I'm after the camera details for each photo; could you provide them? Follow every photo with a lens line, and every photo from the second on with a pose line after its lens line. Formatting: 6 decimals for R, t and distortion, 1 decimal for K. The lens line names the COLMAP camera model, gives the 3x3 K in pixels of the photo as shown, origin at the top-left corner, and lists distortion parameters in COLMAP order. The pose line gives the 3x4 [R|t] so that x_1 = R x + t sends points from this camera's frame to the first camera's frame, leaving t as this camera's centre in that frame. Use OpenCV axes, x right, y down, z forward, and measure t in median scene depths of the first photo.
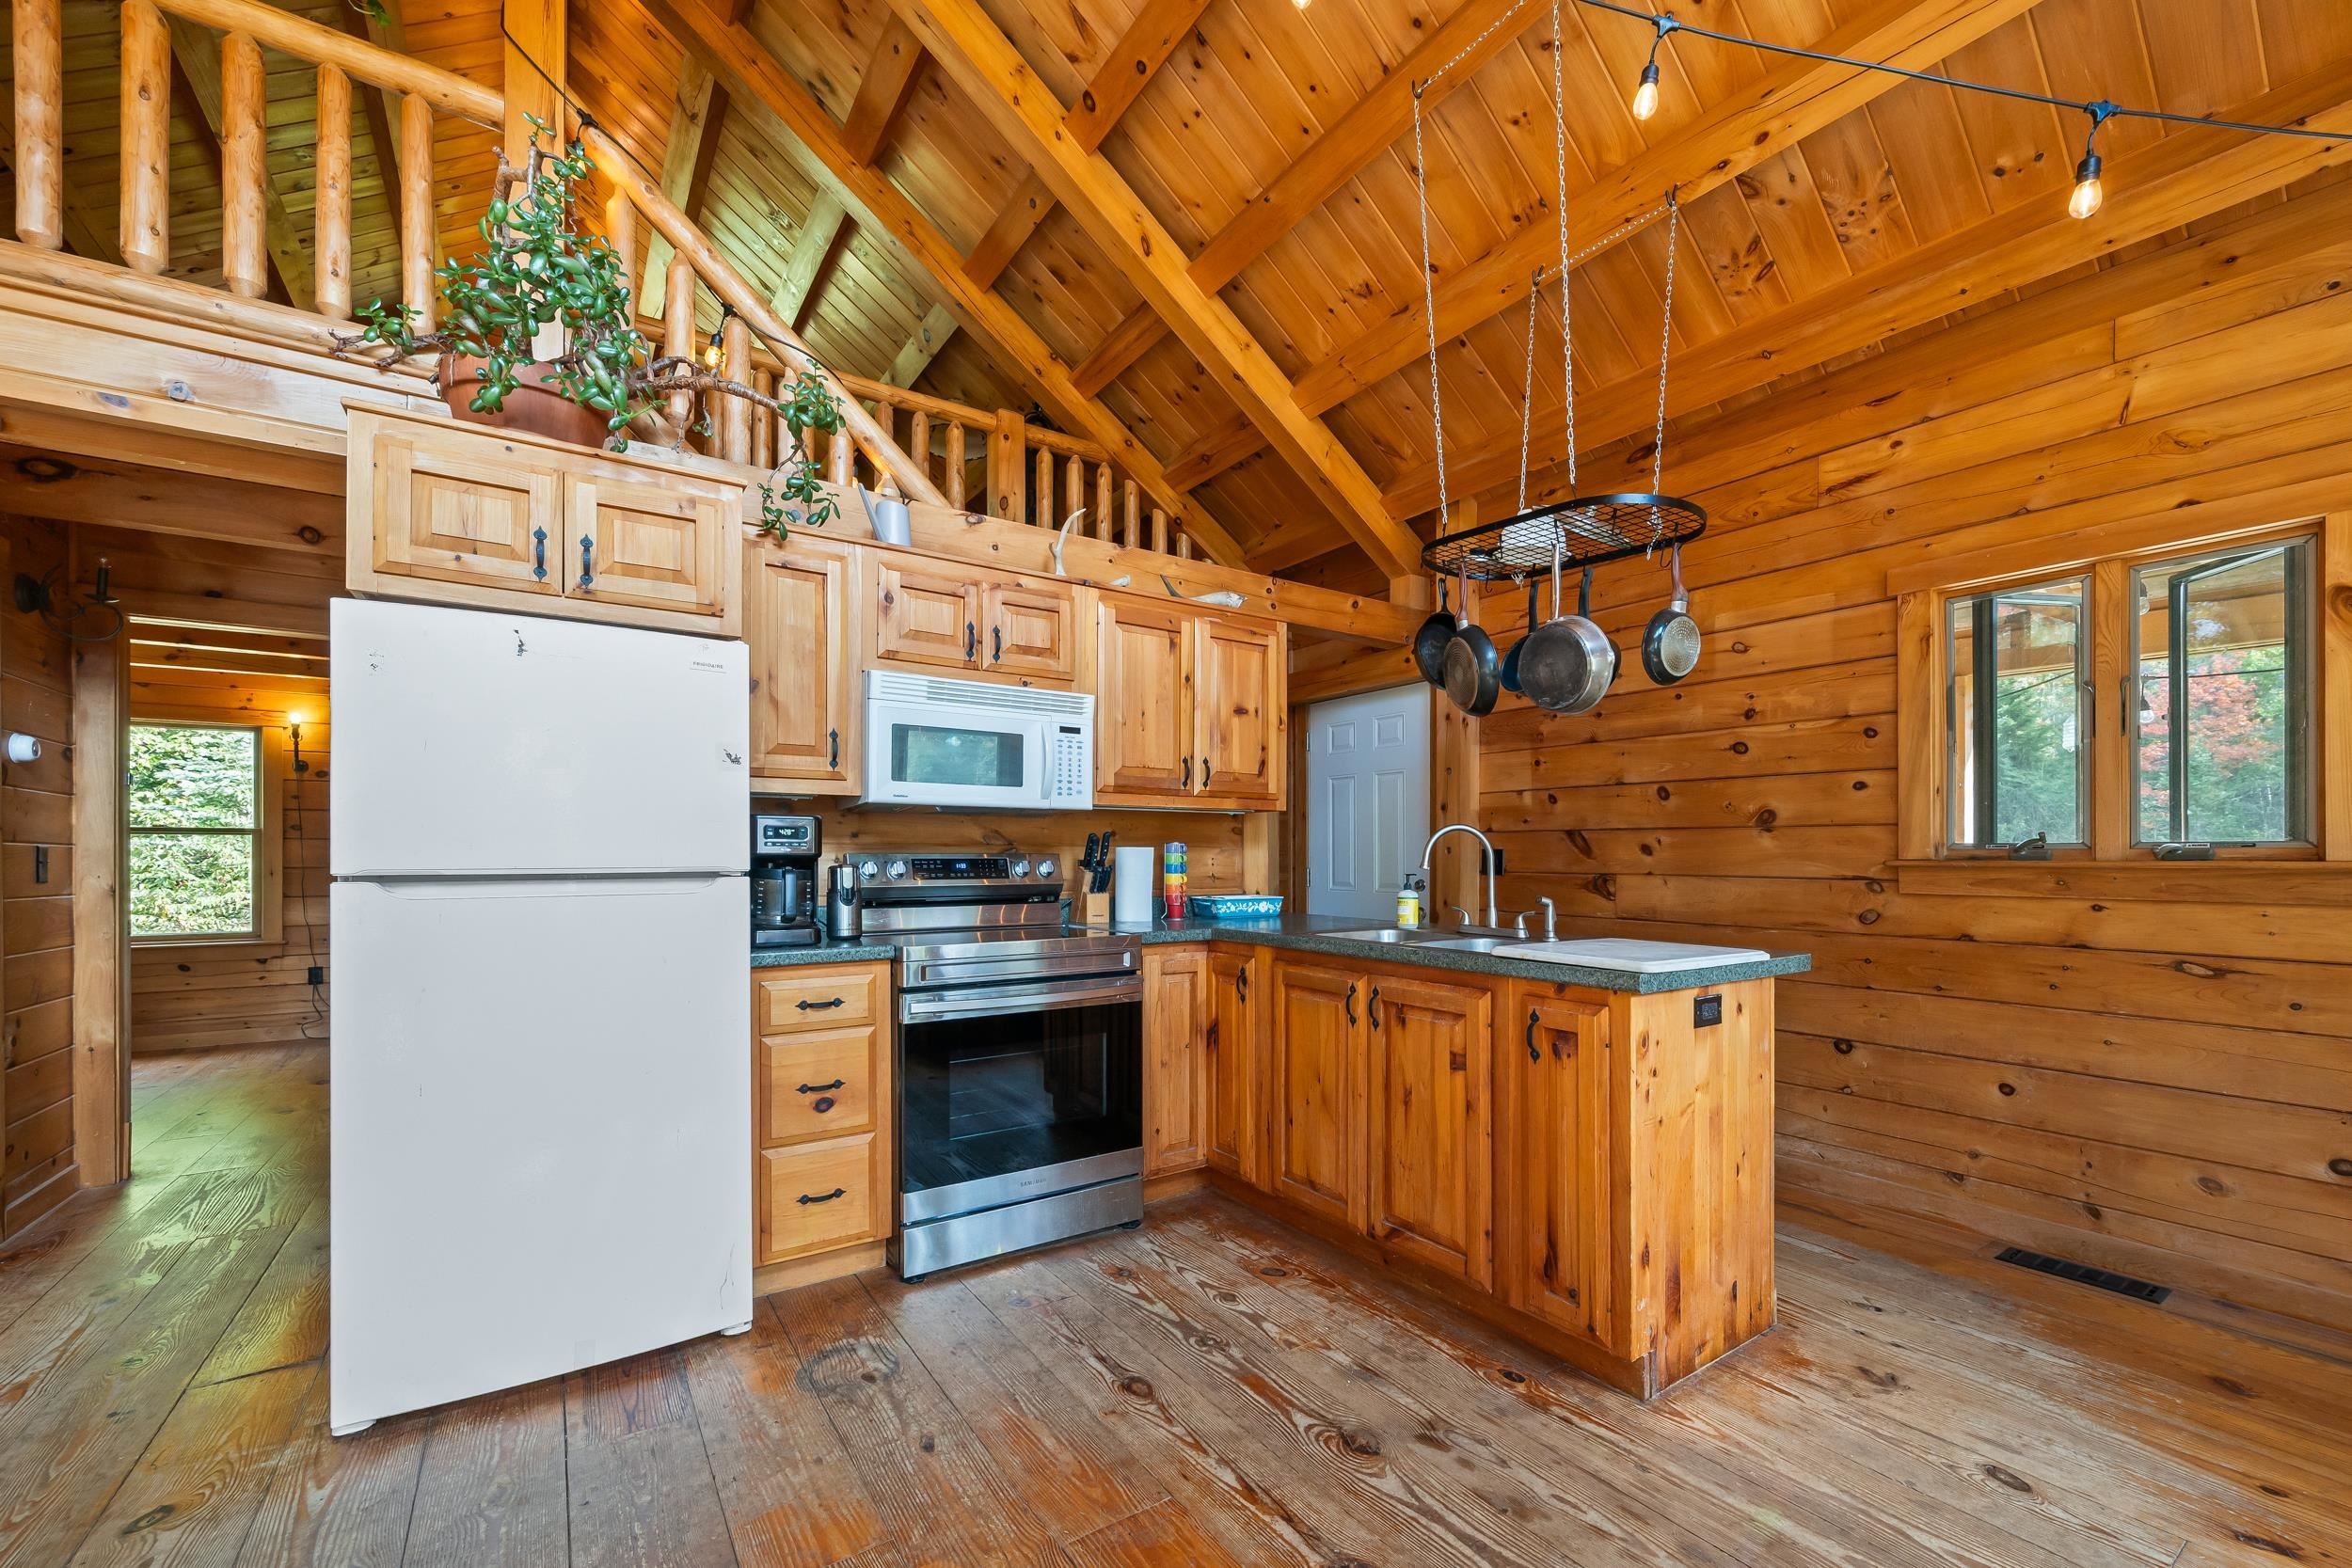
lens RADIAL K [[951.4, 0, 1188.1], [0, 951.4, 851.8], [0, 0, 1]] dist [0.001807, -0.000209]
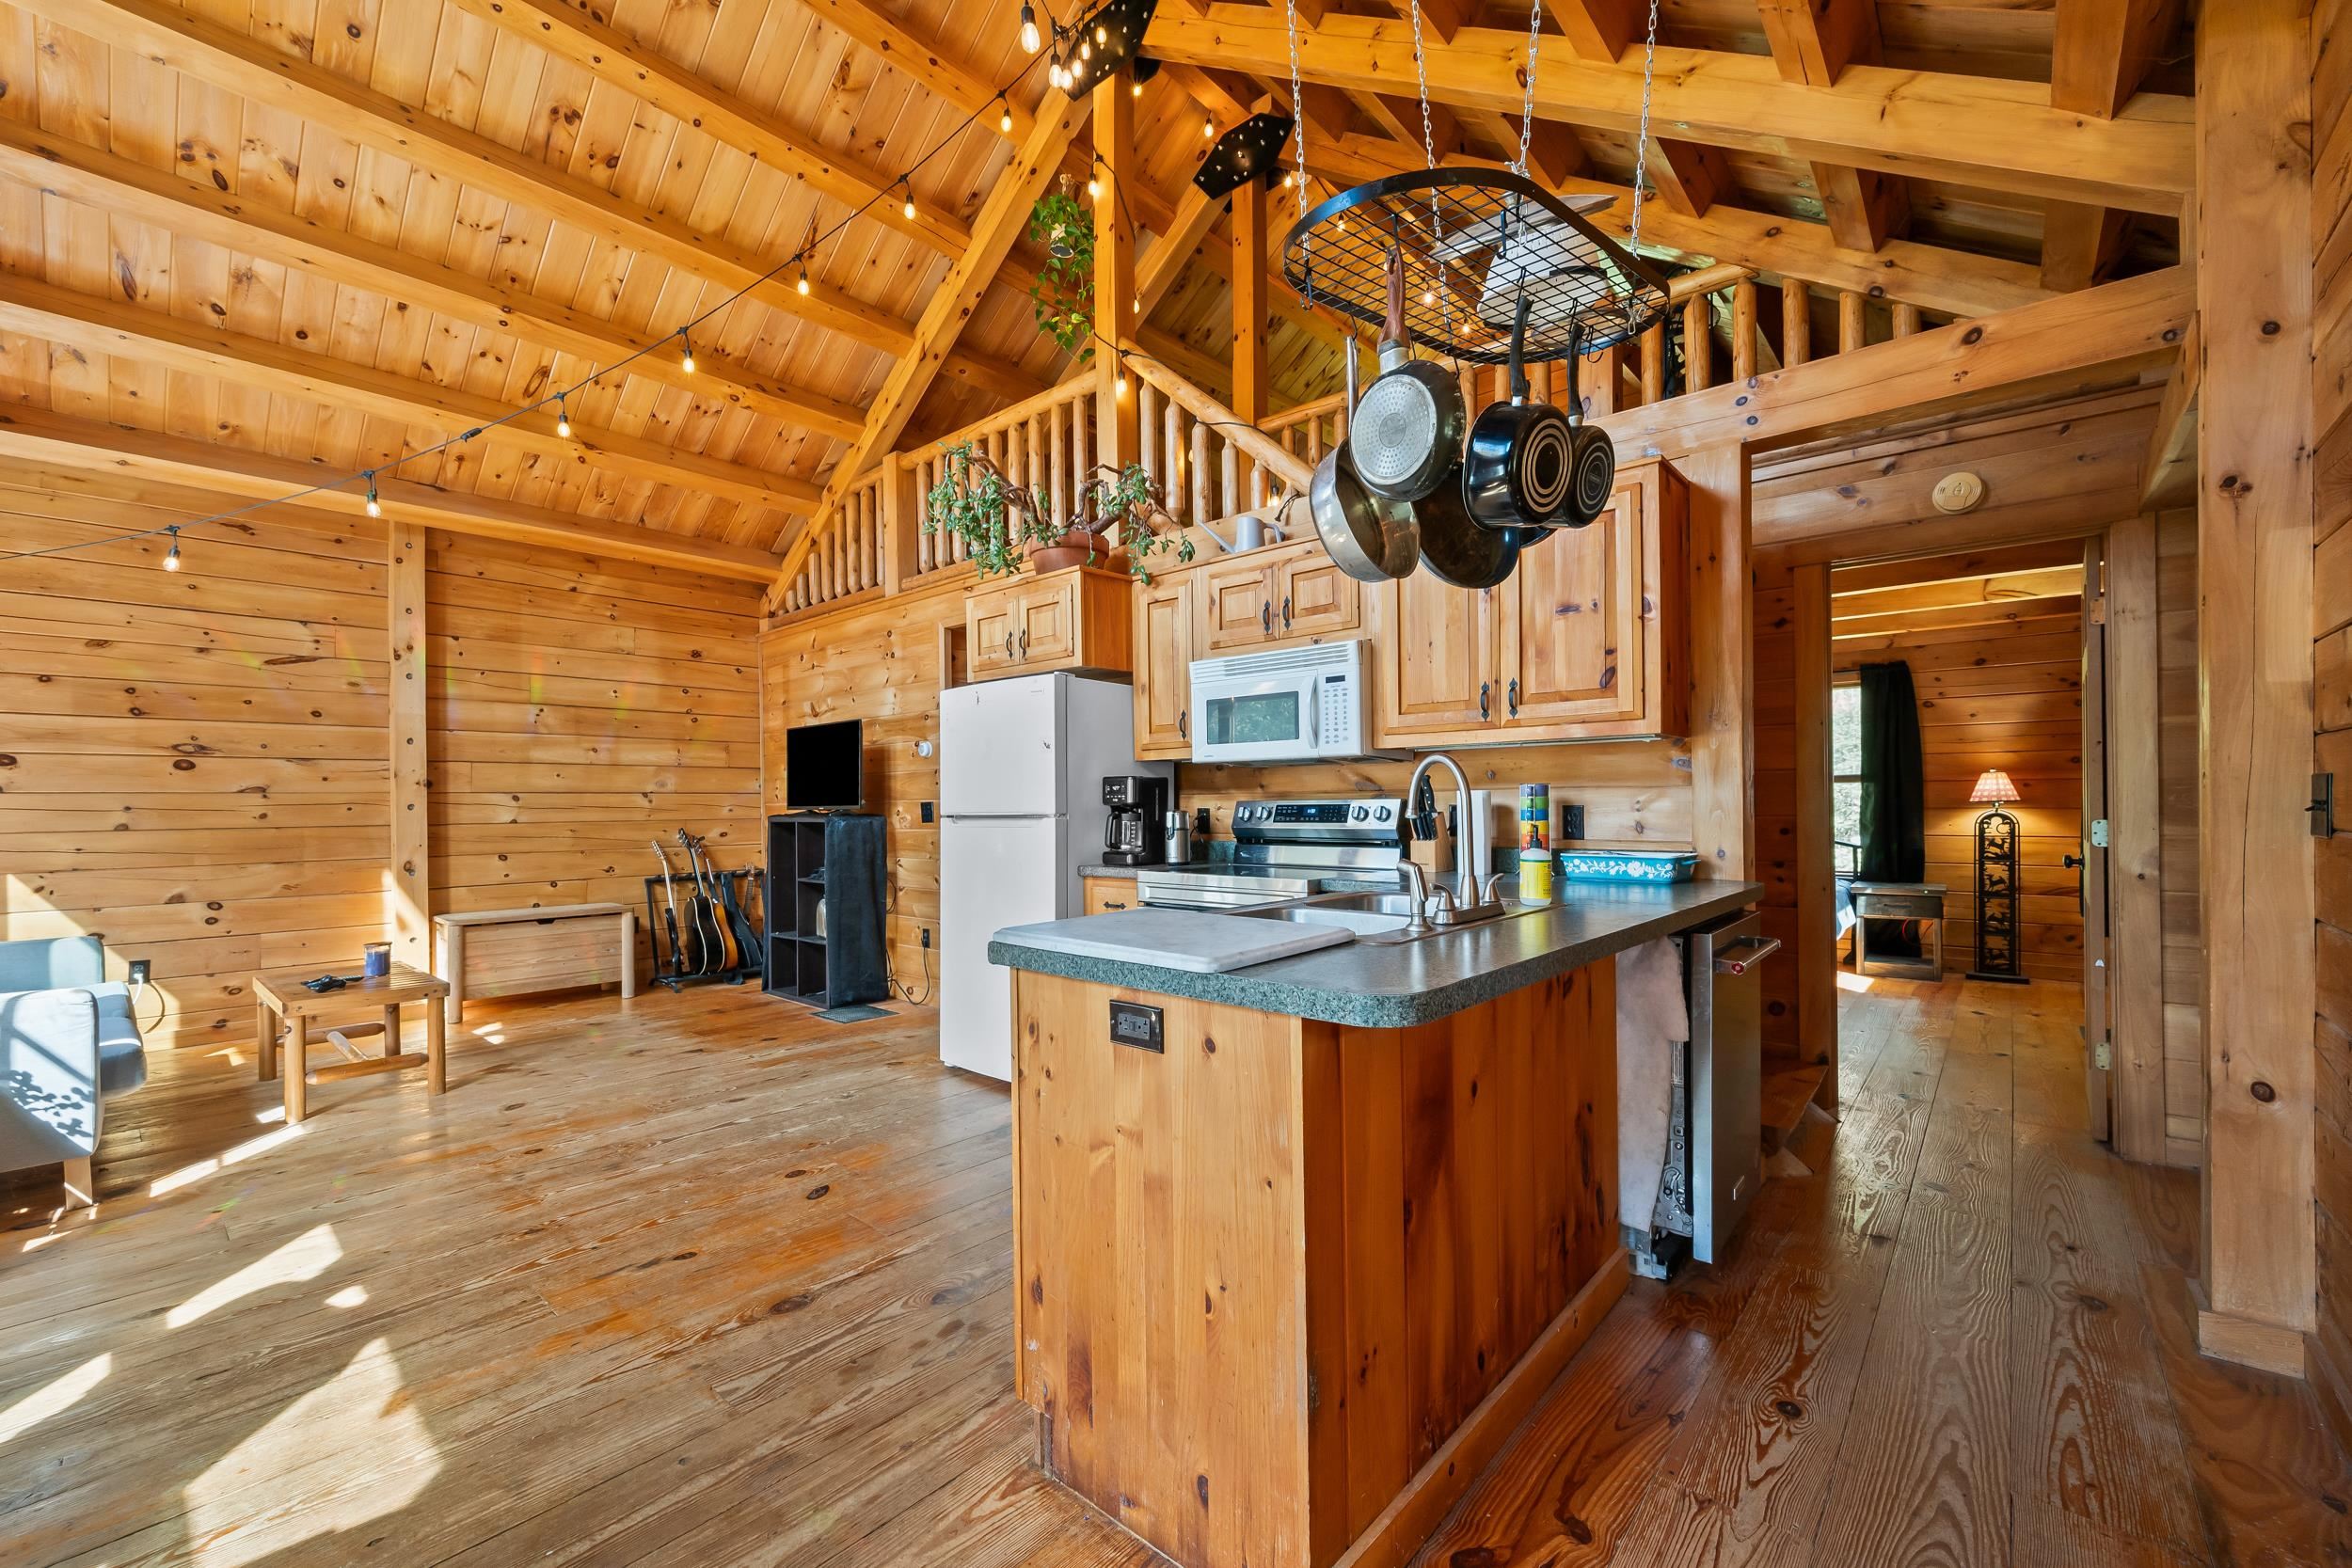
lens RADIAL K [[943.4, 0, 1170.1], [0, 943.4, 797.9], [0, 0, 1]] dist [0.000488, 0.000082]
pose [[0.239898, -0.010685, -0.970739, 0.907561], [0.013982, 0.999874, -0.007551, 0.006029], [0.970697, -0.011762, 0.240018, 0.643010]]
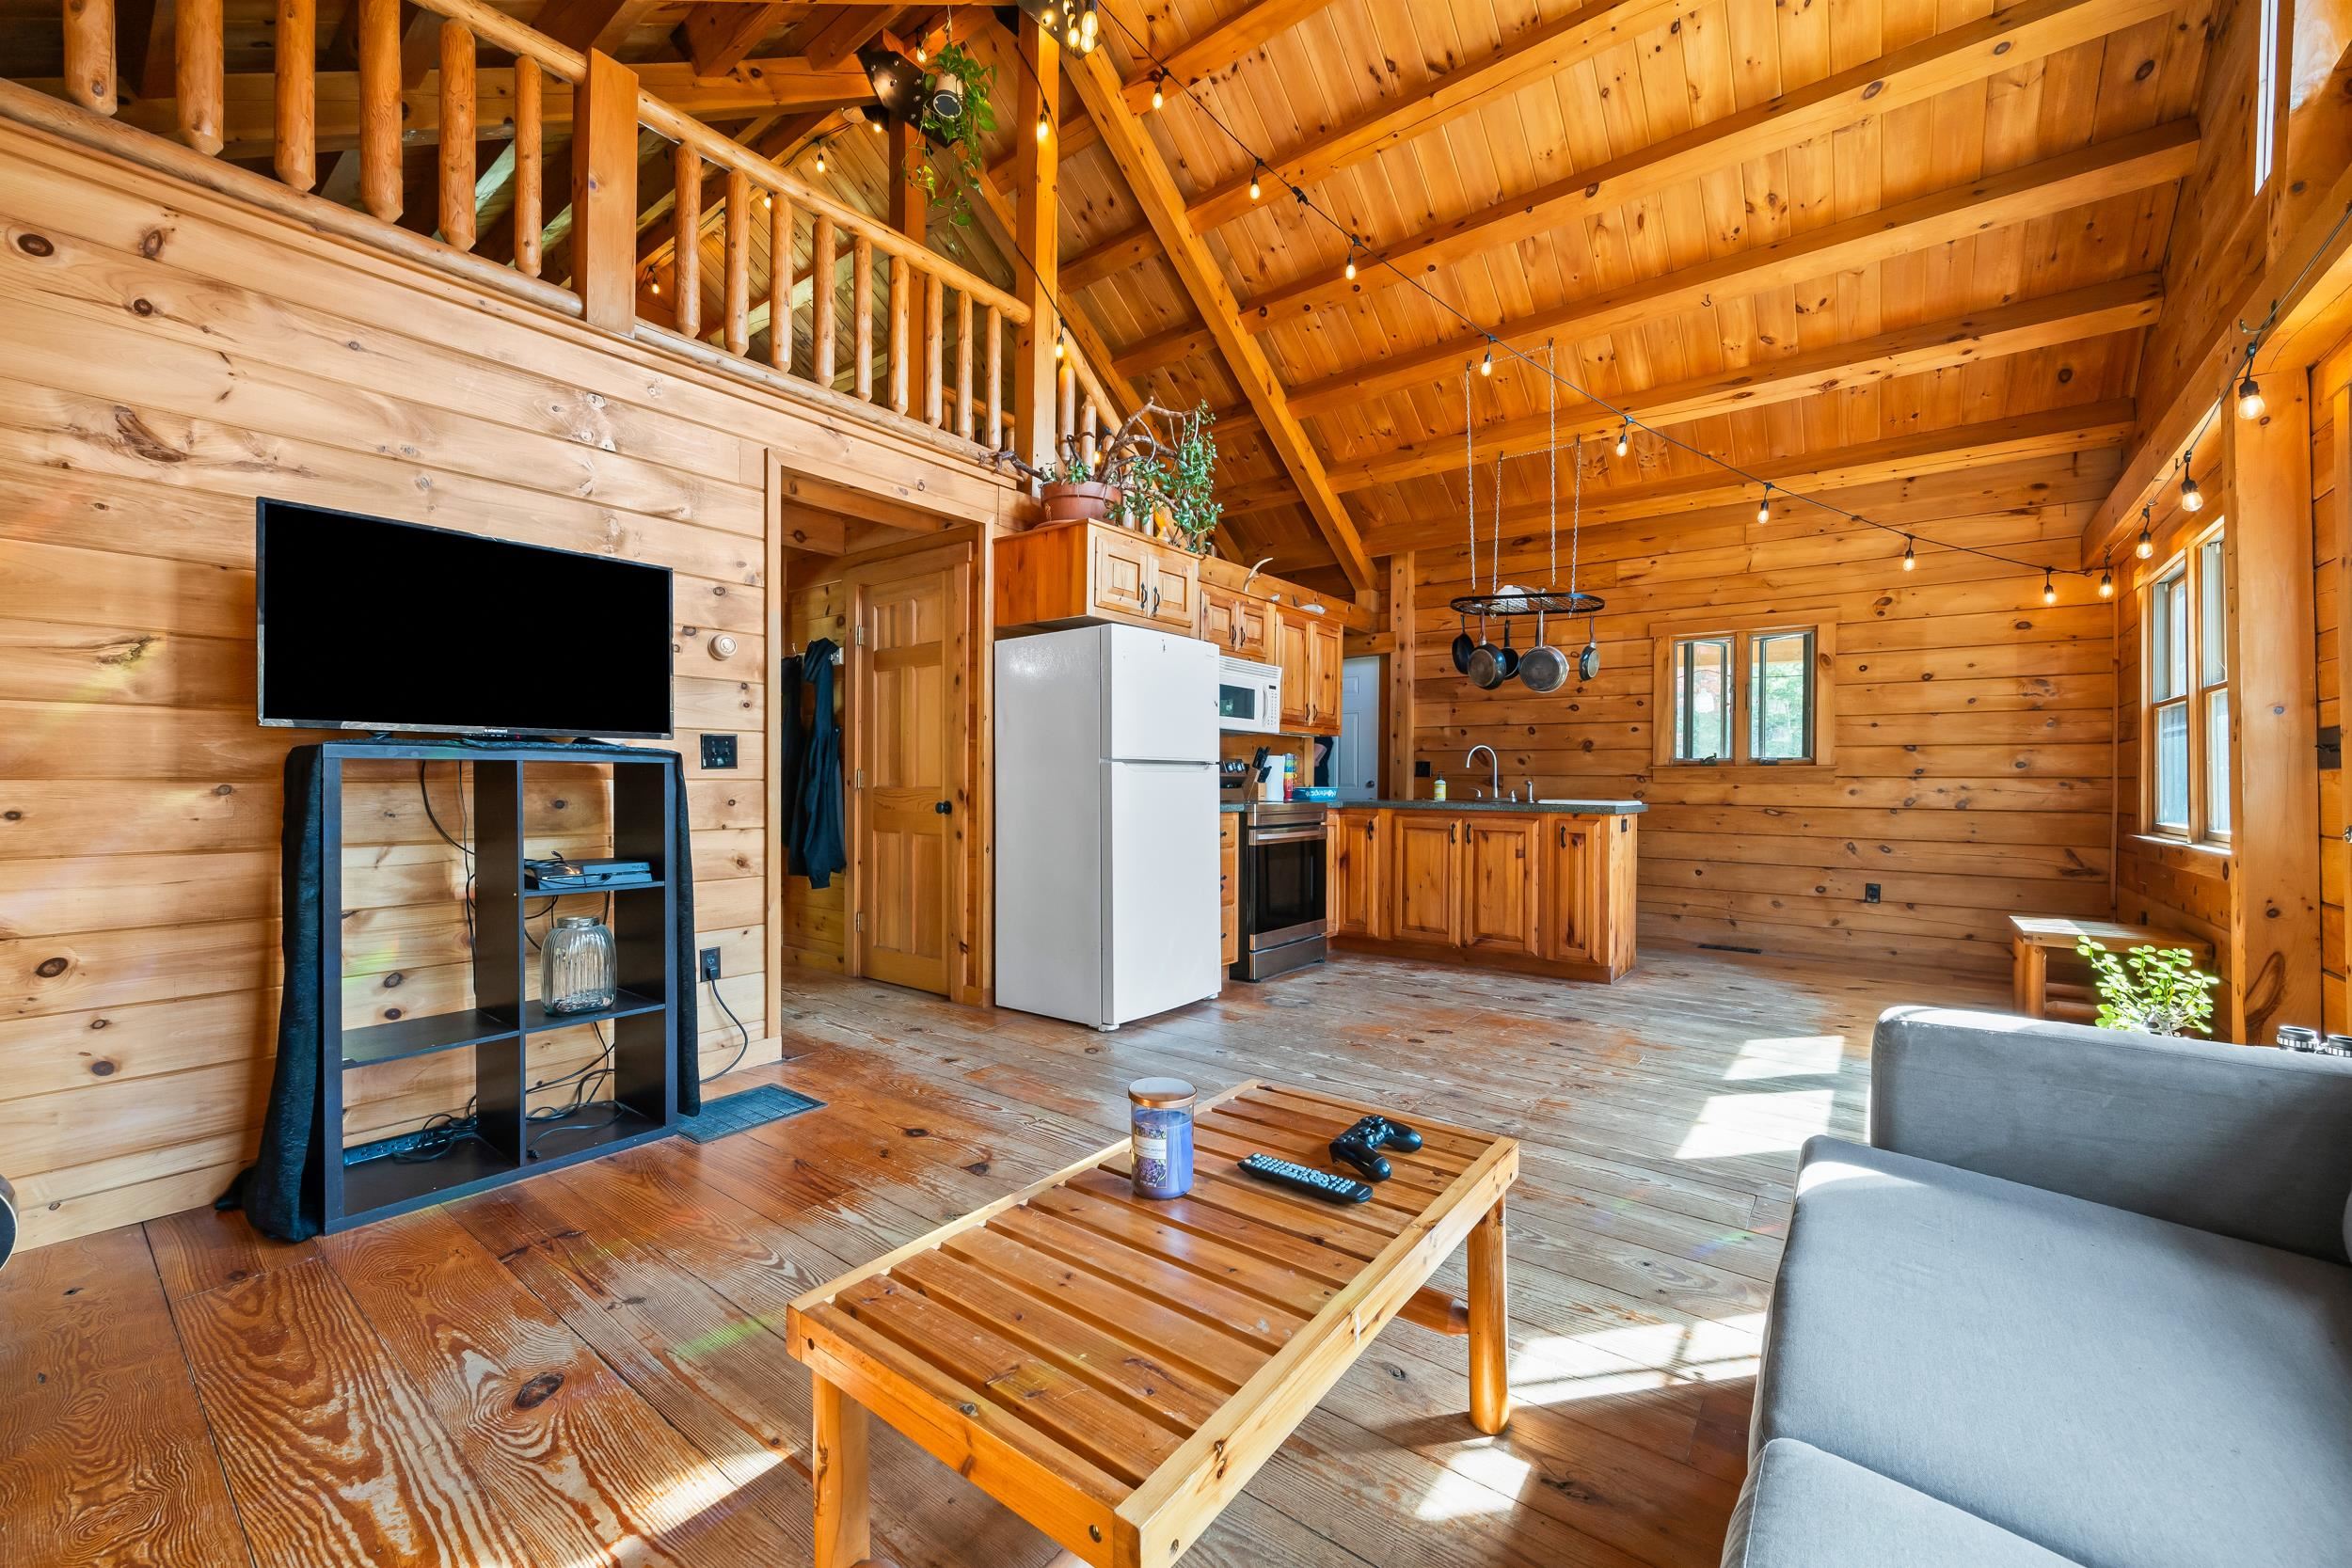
lens RADIAL K [[922.5, 0, 1176.0], [0, 922.5, 784.0], [0, 0, 1]] dist [0.000951, 0.000029]
pose [[0.951653, 0.004175, 0.307146, -0.896441], [-0.006847, 0.999948, 0.007622, 0.041443], [-0.307098, -0.009356, 0.951632, -0.612910]]
